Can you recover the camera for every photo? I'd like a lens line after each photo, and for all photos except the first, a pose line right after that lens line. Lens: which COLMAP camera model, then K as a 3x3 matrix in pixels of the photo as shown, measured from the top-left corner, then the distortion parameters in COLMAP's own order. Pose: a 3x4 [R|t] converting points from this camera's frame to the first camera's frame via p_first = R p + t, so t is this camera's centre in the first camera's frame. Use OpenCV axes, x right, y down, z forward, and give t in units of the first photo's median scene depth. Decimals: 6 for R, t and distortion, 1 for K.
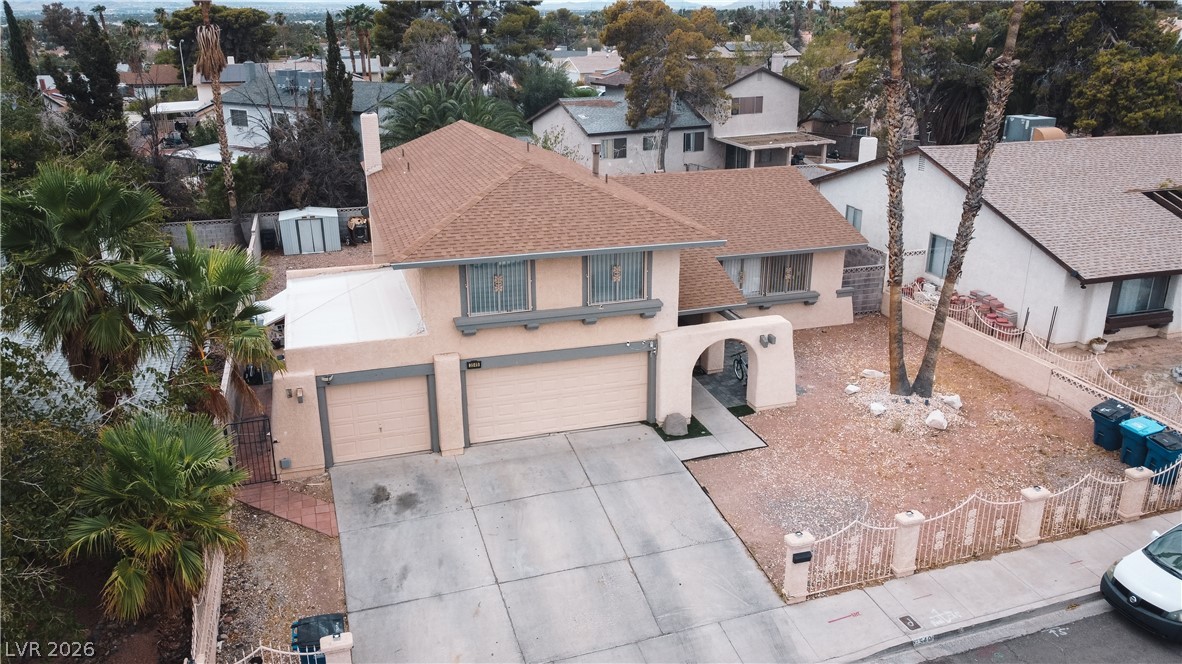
lens RADIAL K [[891.2, 0, 588.8], [0, 891.2, 329.8], [0, 0, 1]] dist [0.000222, -0.008325]
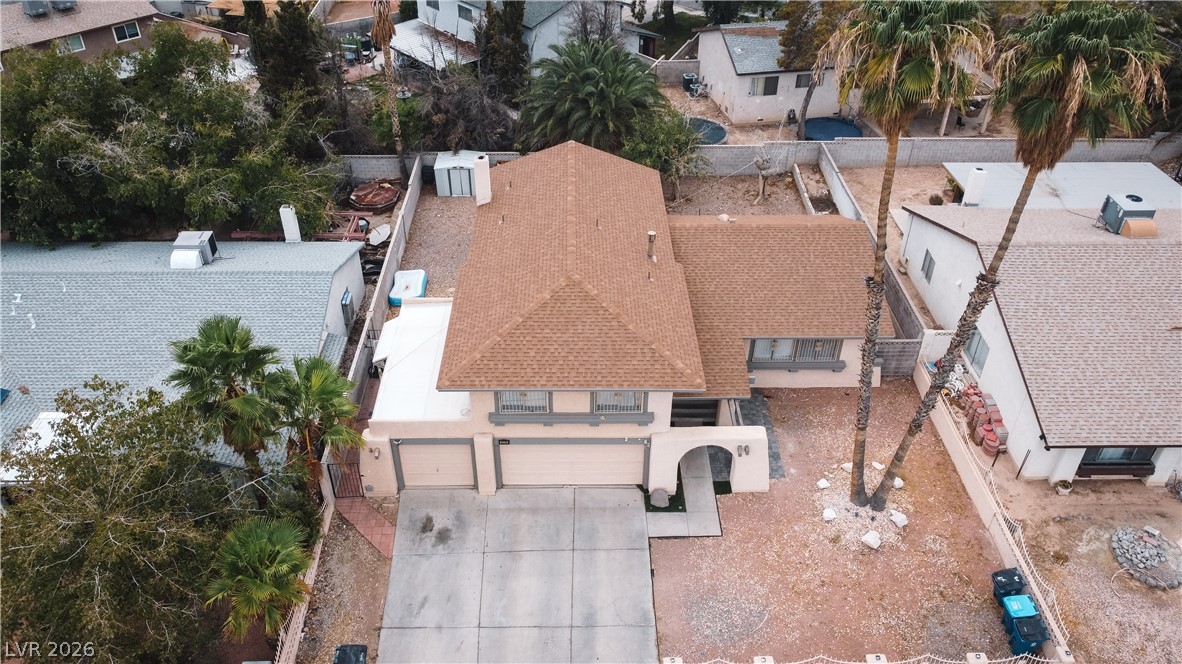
lens RADIAL K [[891.2, 0, 588.8], [0, 891.2, 329.8], [0, 0, 1]] dist [0.000222, -0.008325]
pose [[0.959990, 0.174595, -0.218943, 0.252751], [-0.104320, 0.948535, 0.298998, -0.525651], [0.259878, -0.264195, 0.928797, -0.162283]]
